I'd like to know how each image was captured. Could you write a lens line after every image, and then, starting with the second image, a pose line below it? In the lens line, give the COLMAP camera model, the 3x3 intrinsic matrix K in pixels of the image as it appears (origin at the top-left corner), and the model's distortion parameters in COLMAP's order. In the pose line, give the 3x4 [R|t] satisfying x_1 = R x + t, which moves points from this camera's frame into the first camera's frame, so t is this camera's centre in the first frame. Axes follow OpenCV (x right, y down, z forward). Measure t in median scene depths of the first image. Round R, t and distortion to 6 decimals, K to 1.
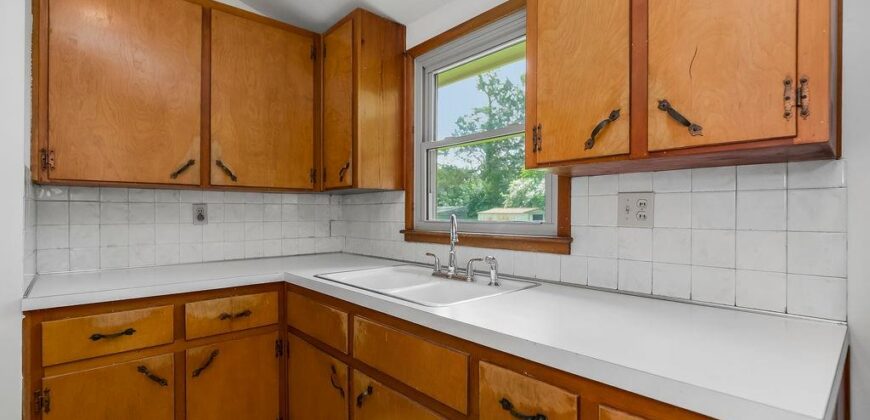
lens RADIAL K [[402.8, 0, 431.3], [0, 402.8, 216.0], [0, 0, 1]] dist [0.000182, 0.000275]
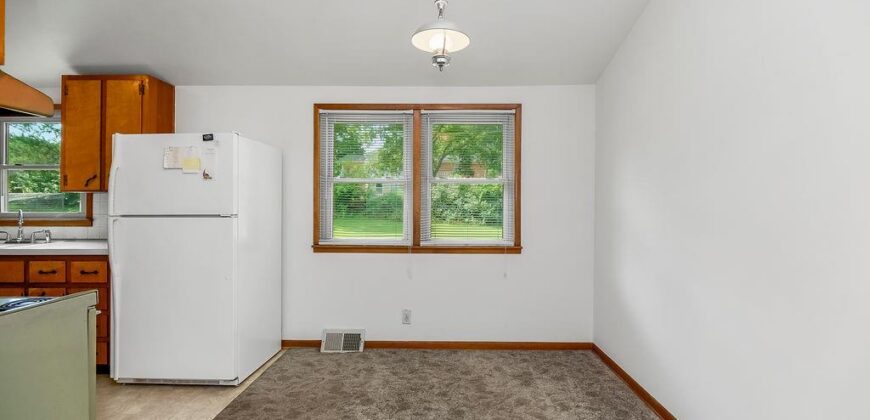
lens RADIAL K [[402.8, 0, 439.1], [0, 402.8, 205.2], [0, 0, 1]] dist [0.000182, 0.000275]
pose [[0.675002, -0.005996, 0.737792, -0.015607], [0.003083, 0.999981, 0.005307, -0.030780], [-0.737810, -0.001308, 0.675008, -1.854157]]
